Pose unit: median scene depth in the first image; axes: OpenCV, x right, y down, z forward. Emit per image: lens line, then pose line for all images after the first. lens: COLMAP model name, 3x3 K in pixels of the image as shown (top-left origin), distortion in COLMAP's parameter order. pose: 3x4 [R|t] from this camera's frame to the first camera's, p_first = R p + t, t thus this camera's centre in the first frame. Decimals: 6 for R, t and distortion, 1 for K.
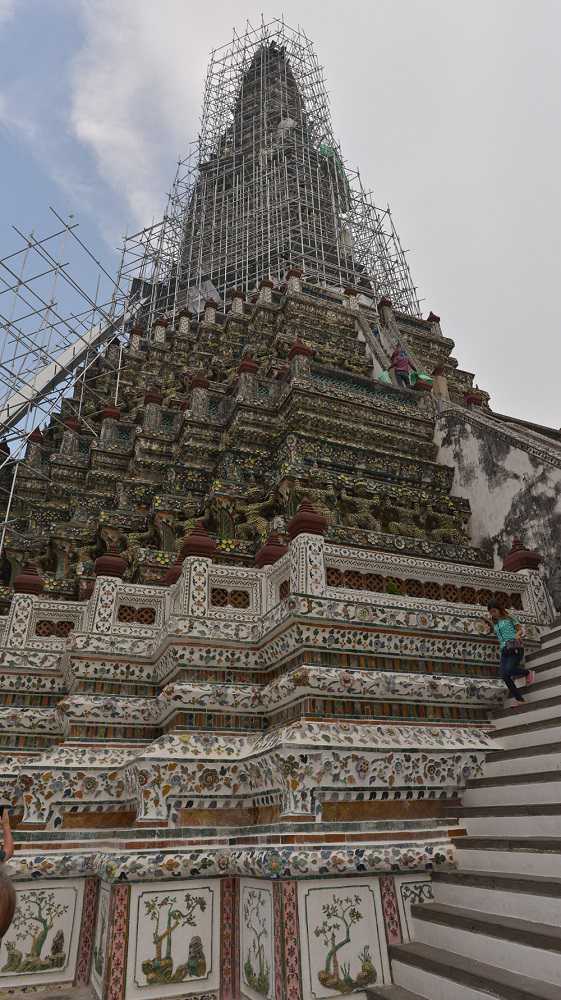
lens RADIAL K [[561.4, 0, 280.5], [0, 561.4, 500.0], [0, 0, 1]] dist [-0.035820, 0.001219]
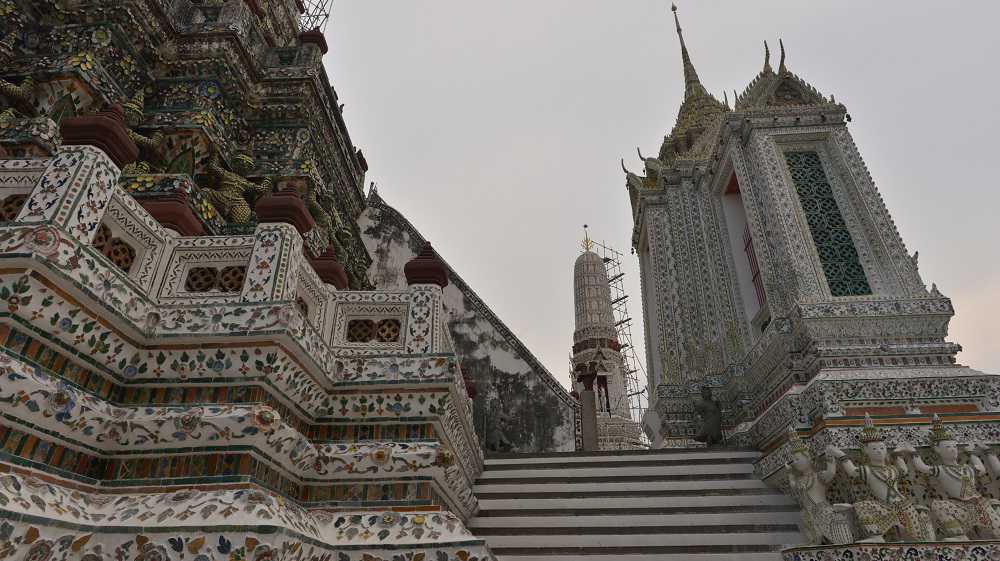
lens RADIAL K [[561.4, 0, 500.0], [0, 561.4, 280.5], [0, 0, 1]] dist [-0.035820, 0.001219]
pose [[0.426676, 0.479449, 0.766861, -0.541326], [-0.455718, 0.846381, -0.275607, 0.230081], [-0.781197, -0.231878, 0.579624, 0.421320]]
